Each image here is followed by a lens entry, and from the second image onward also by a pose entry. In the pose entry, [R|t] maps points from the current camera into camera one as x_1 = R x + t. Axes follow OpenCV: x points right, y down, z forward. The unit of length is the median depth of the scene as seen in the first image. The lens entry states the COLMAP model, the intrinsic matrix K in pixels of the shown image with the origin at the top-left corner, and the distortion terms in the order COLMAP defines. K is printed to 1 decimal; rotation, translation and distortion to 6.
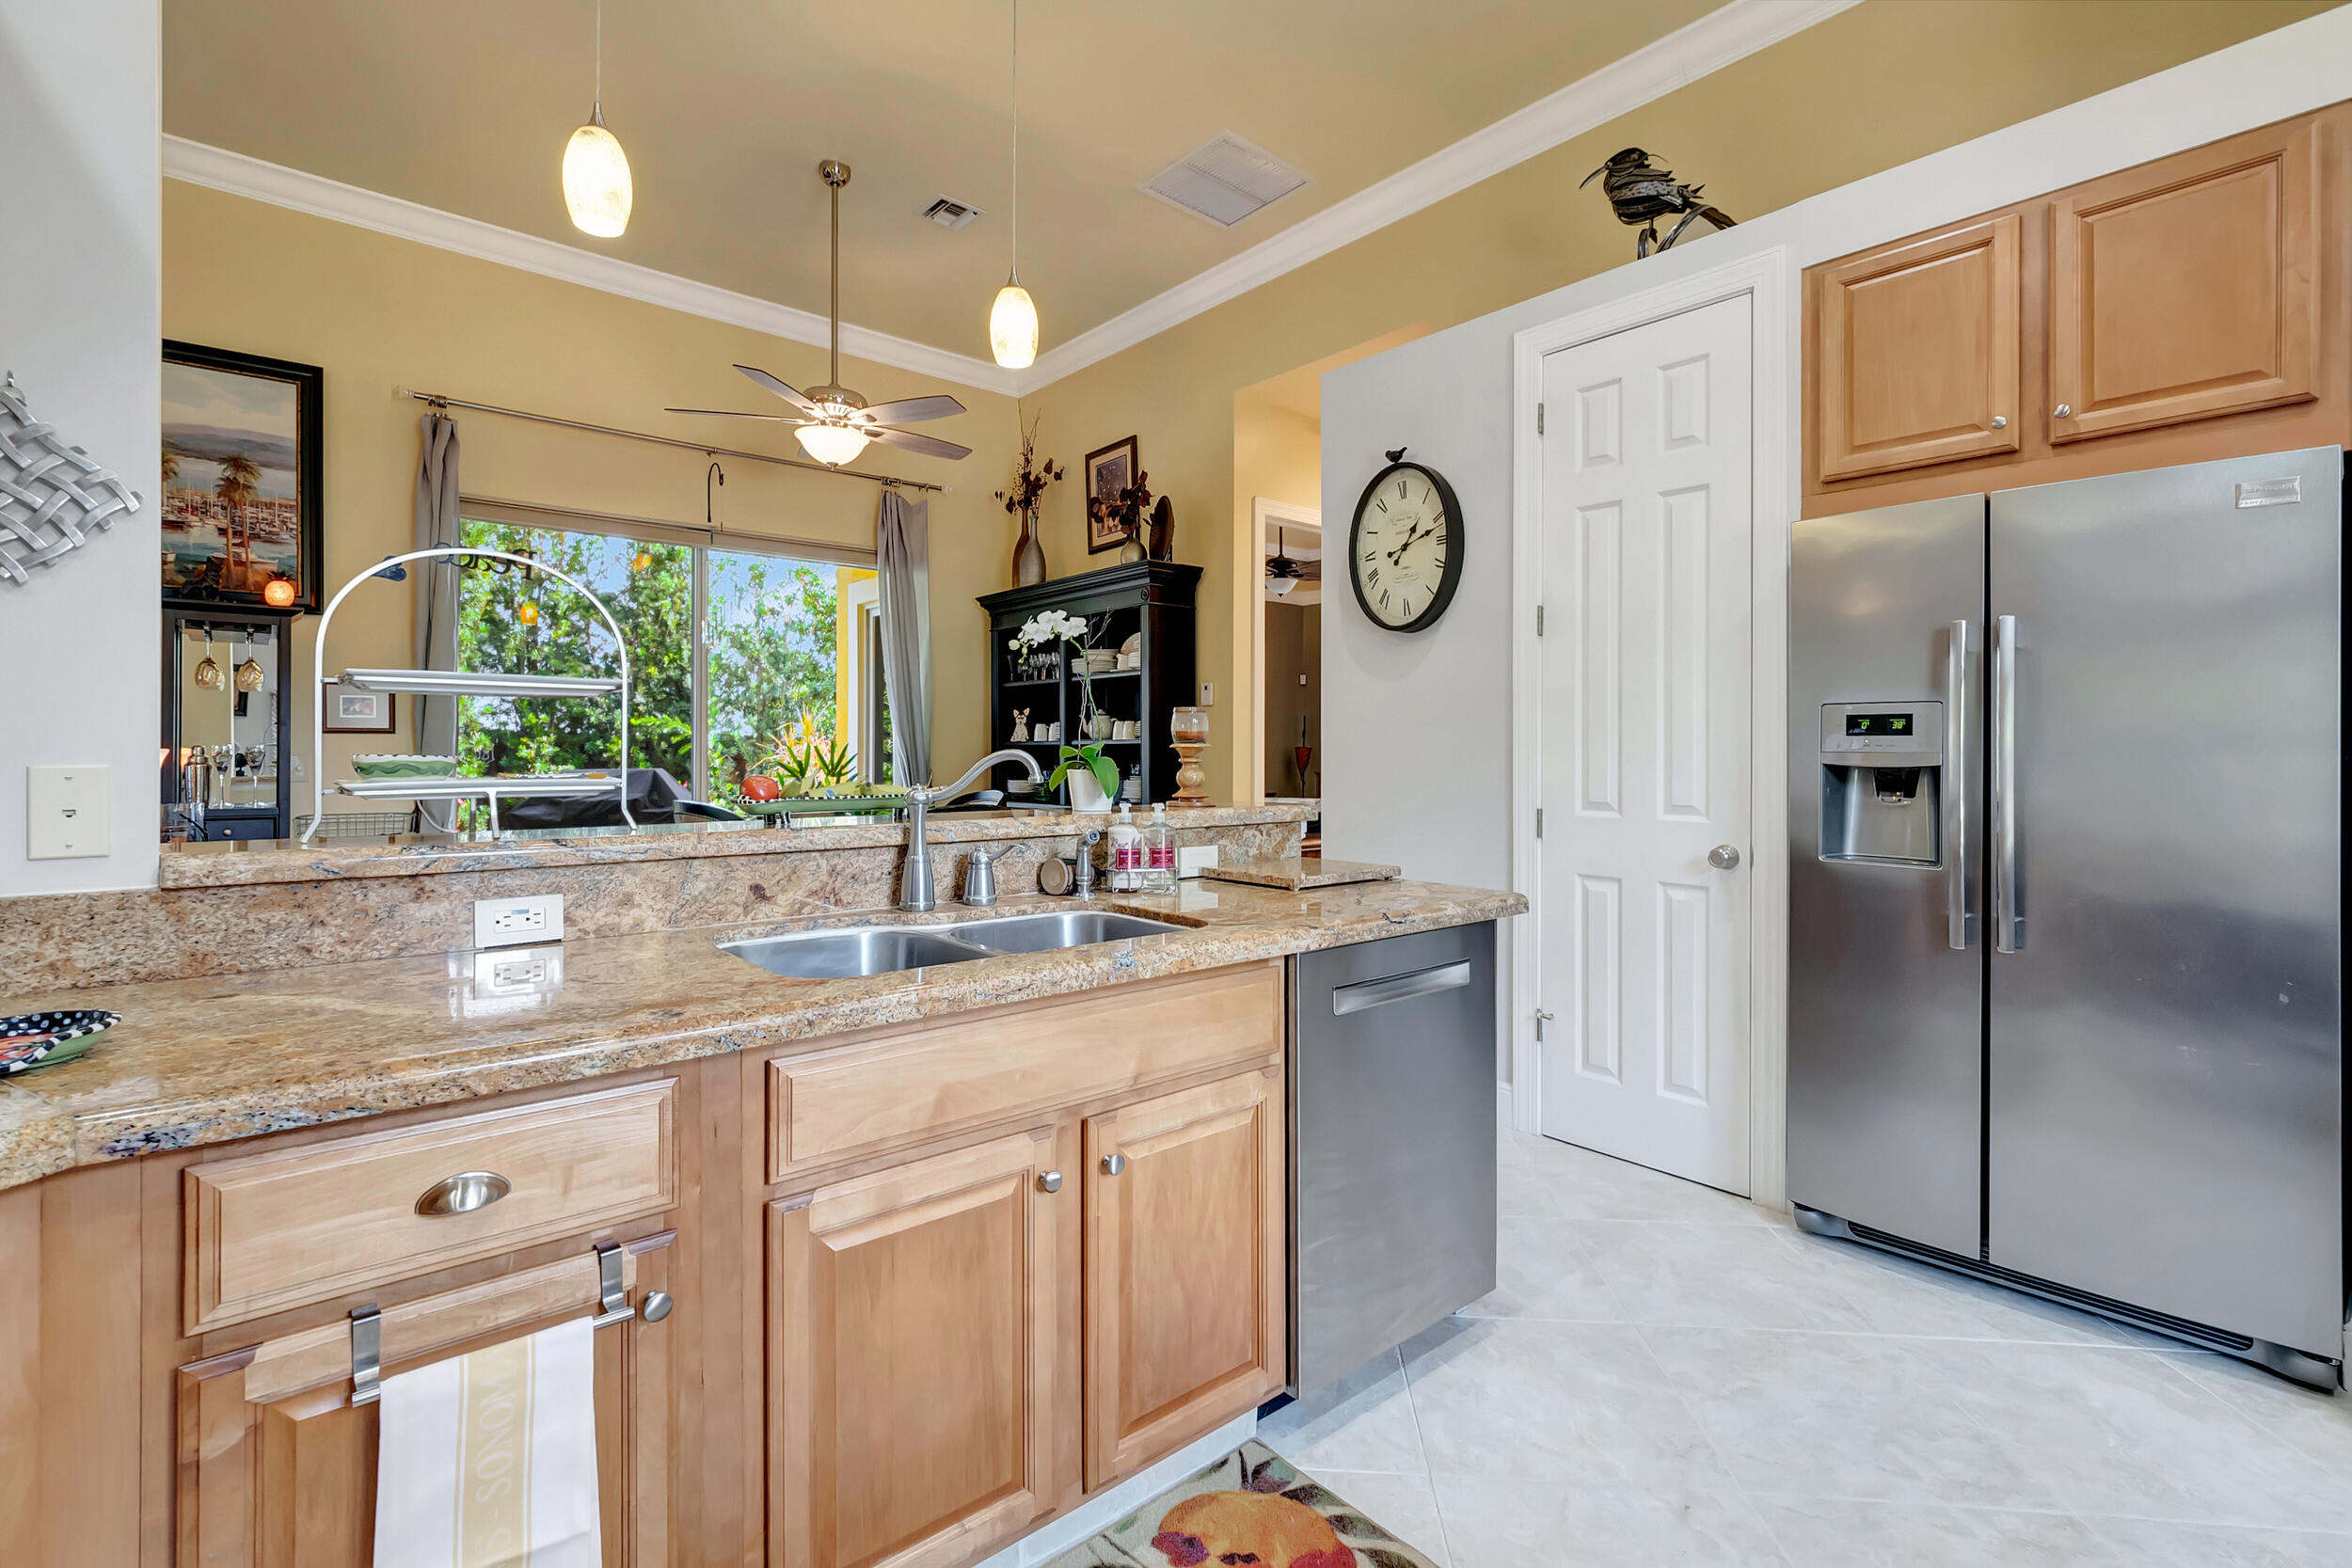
lens RADIAL K [[1046.8, 0, 1185.3], [0, 1046.8, 734.1], [0, 0, 1]] dist [-0.009123, 0.002013]
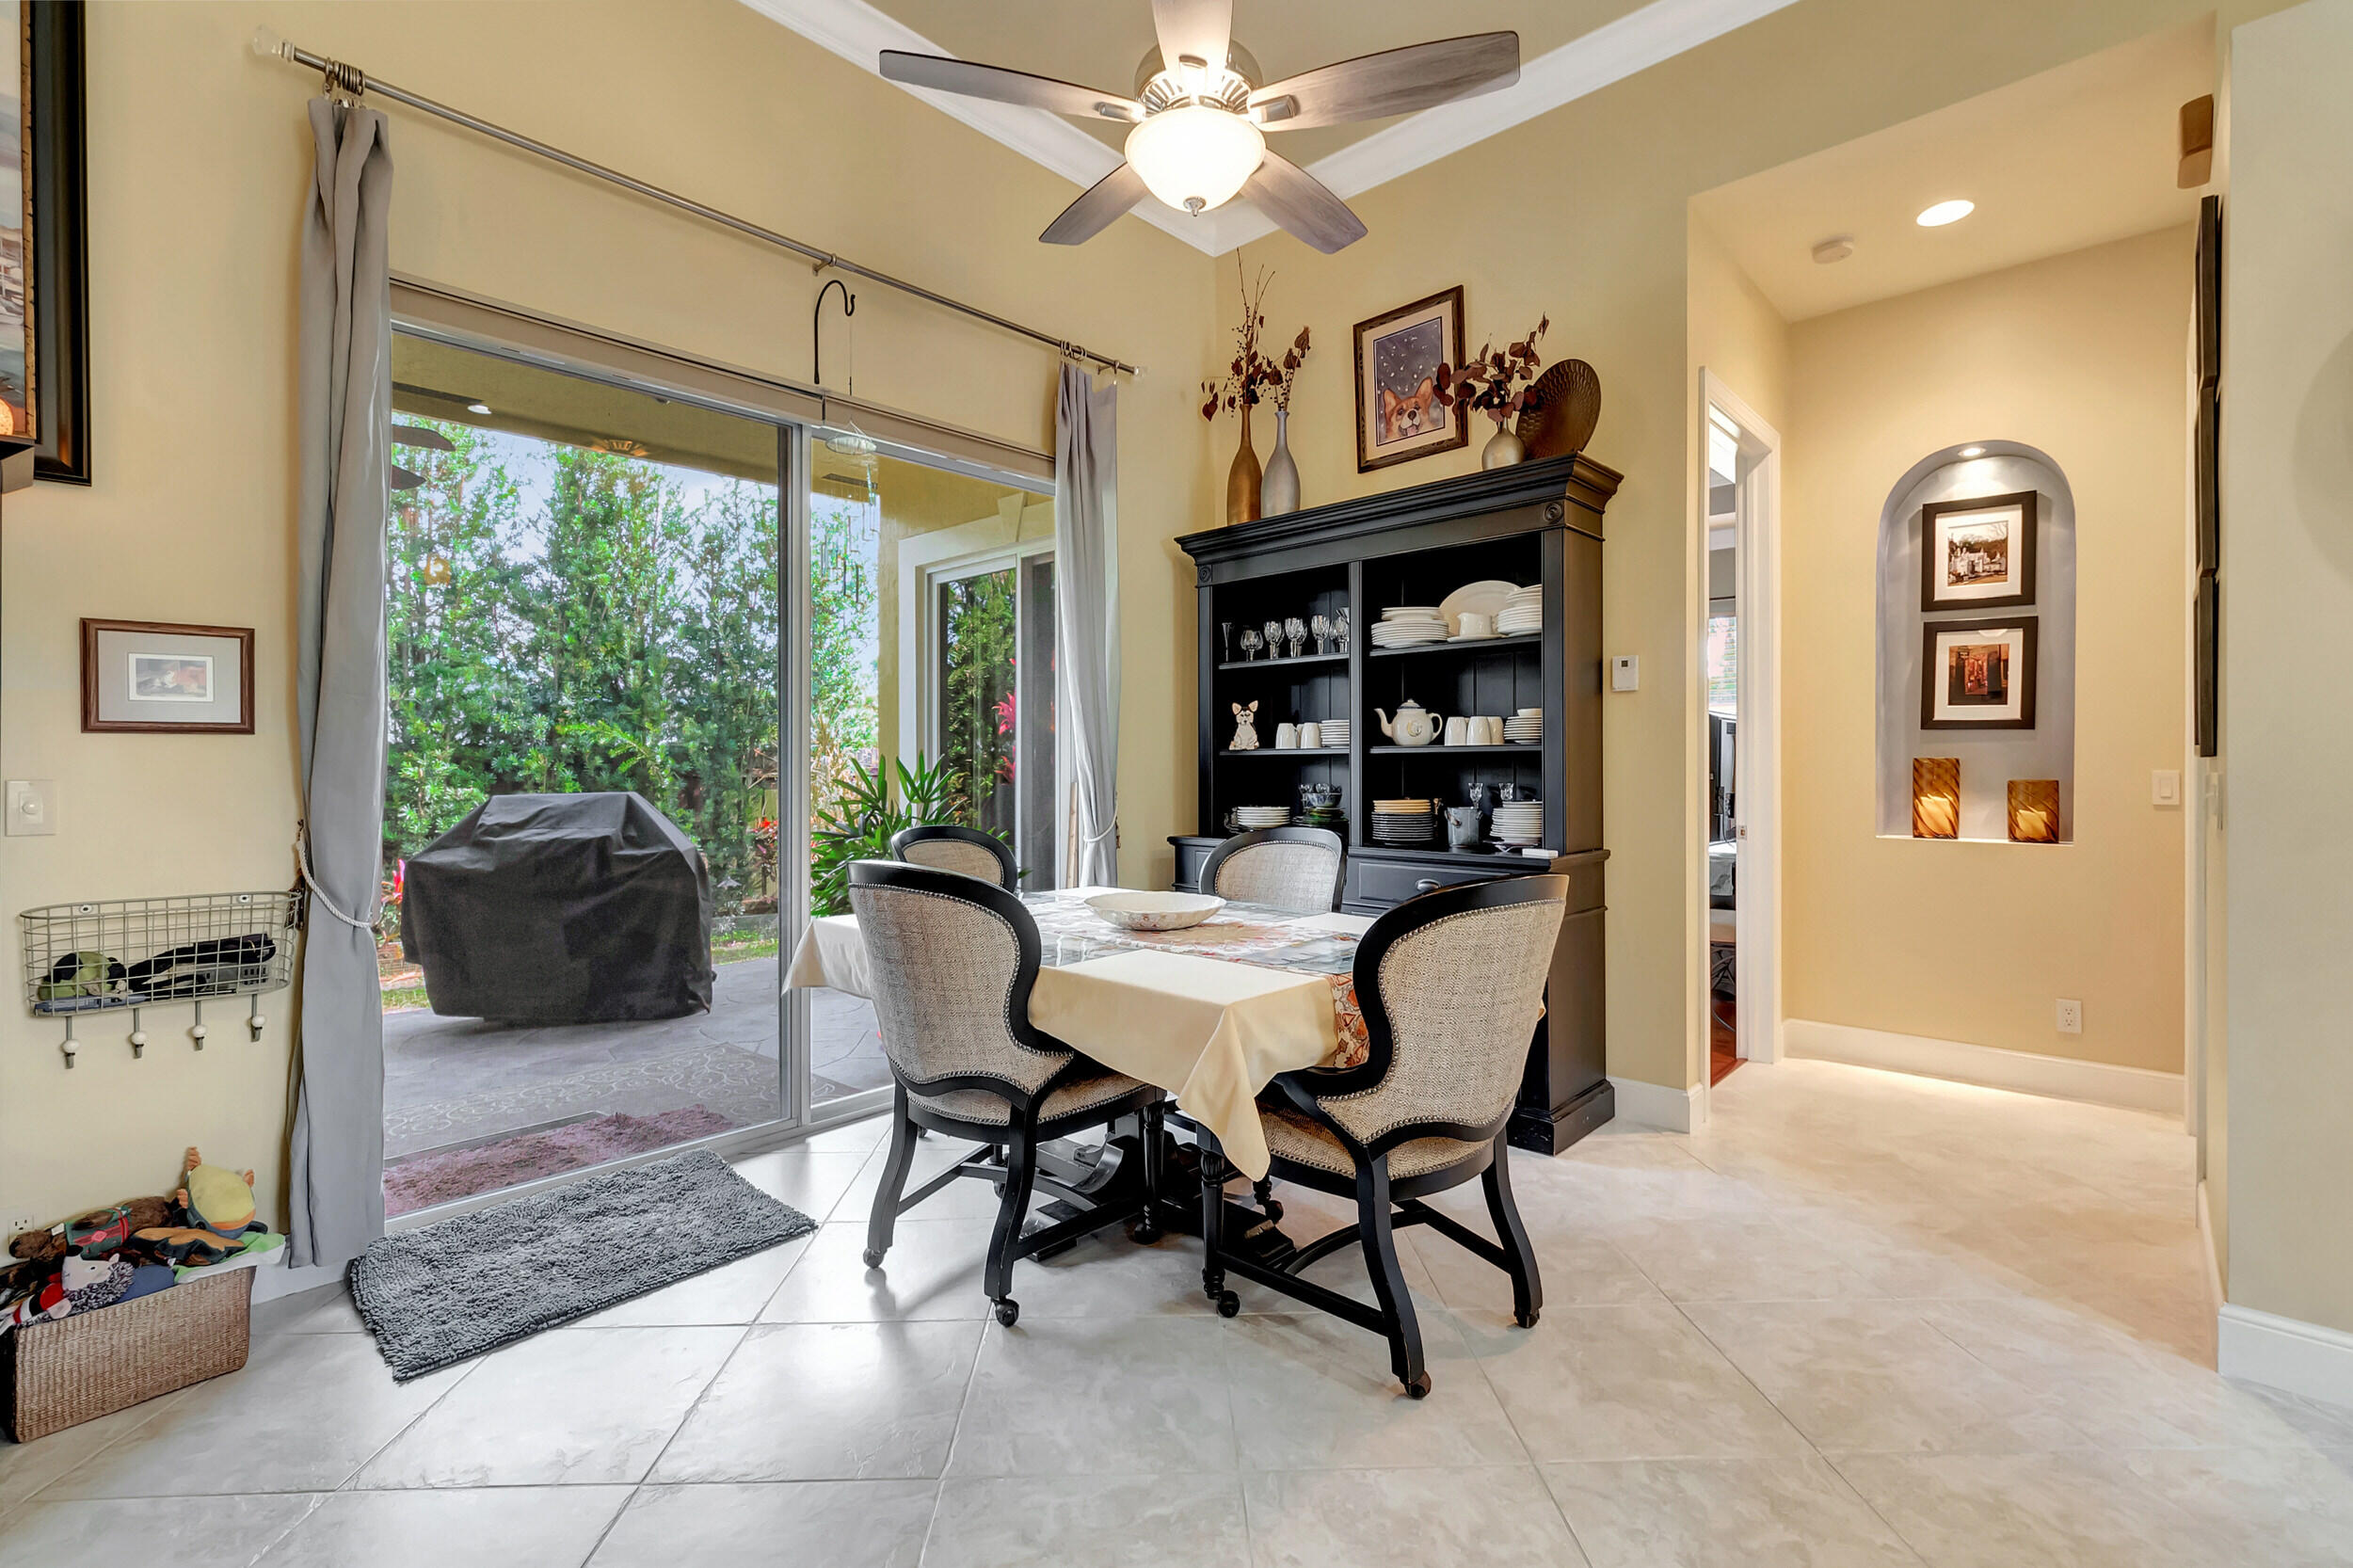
lens RADIAL K [[1047.4, 0, 1190.8], [0, 1047.4, 743.3], [0, 0, 1]] dist [-0.009123, 0.002013]
pose [[0.994282, -0.002990, 0.106748, -0.270465], [0.003518, 0.999983, -0.004752, 0.005854], [-0.106732, 0.005100, 0.994275, 0.338178]]
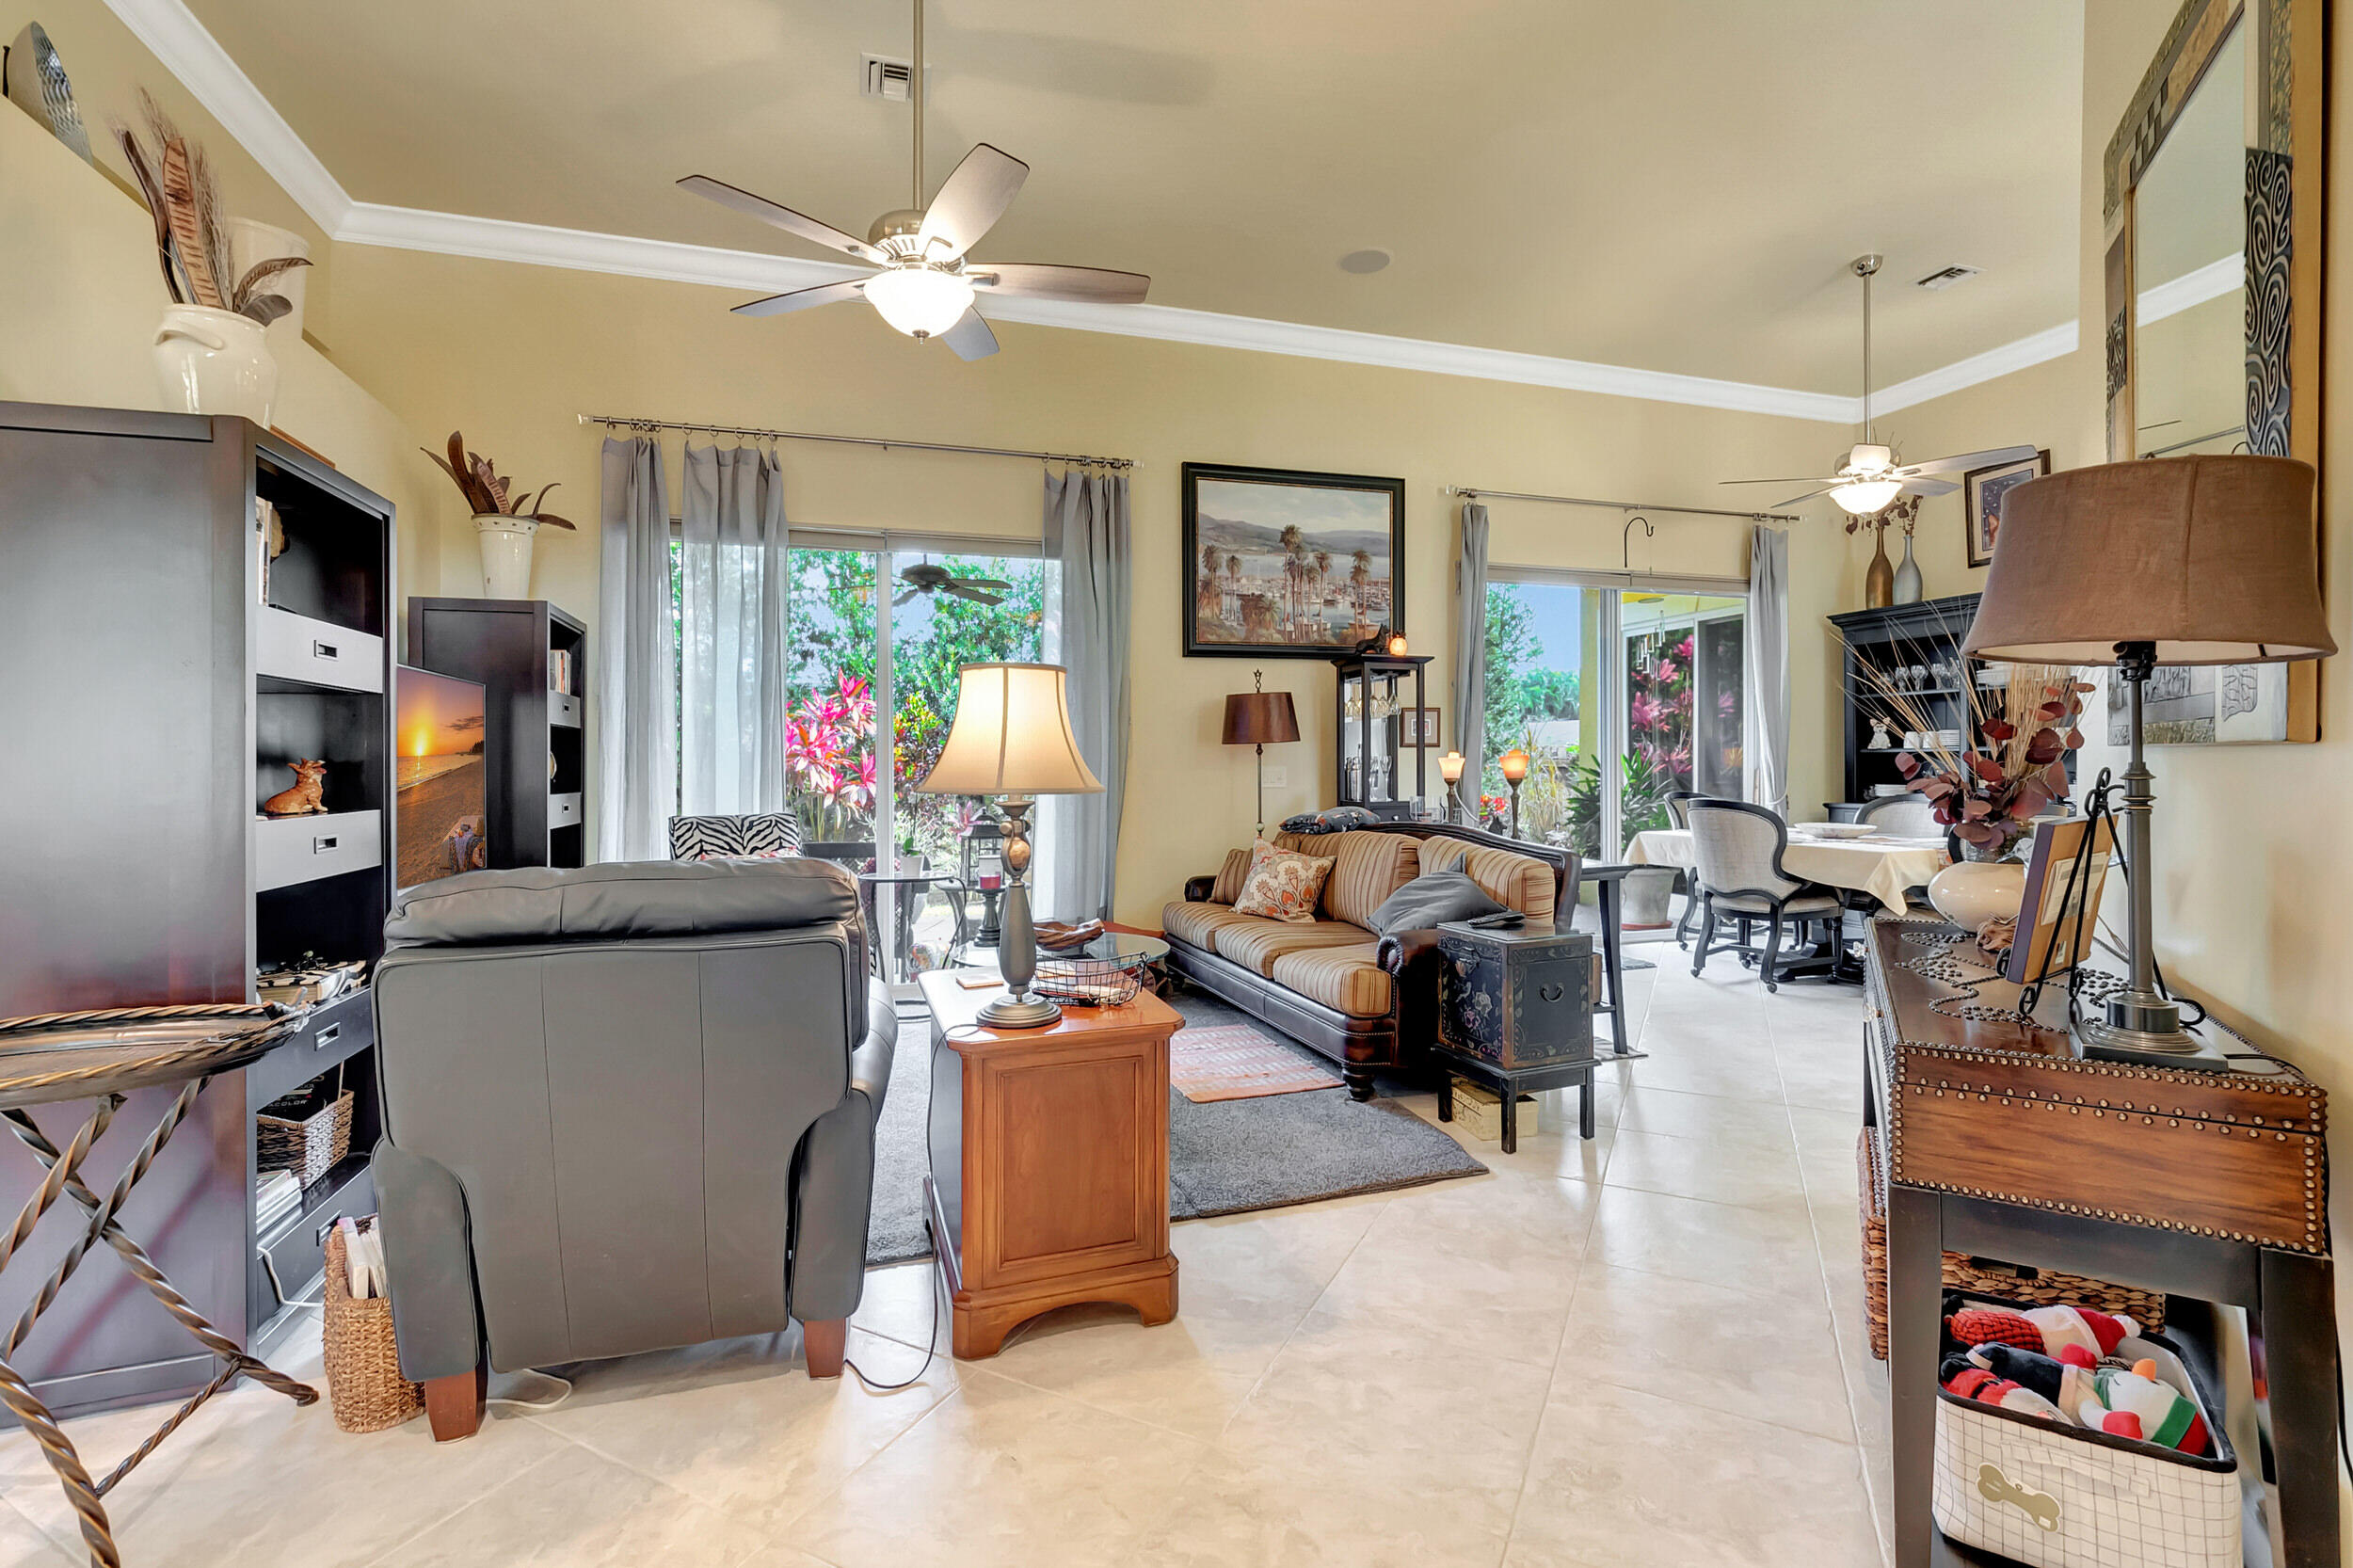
lens RADIAL K [[1047.4, 0, 1164.8], [0, 1047.4, 755.7], [0, 0, 1]] dist [-0.009123, 0.002013]
pose [[0.913315, -0.007815, -0.407178, -0.398681], [0.012388, 0.999886, 0.008594, -0.004004], [0.407064, -0.012893, 0.913308, -0.271783]]
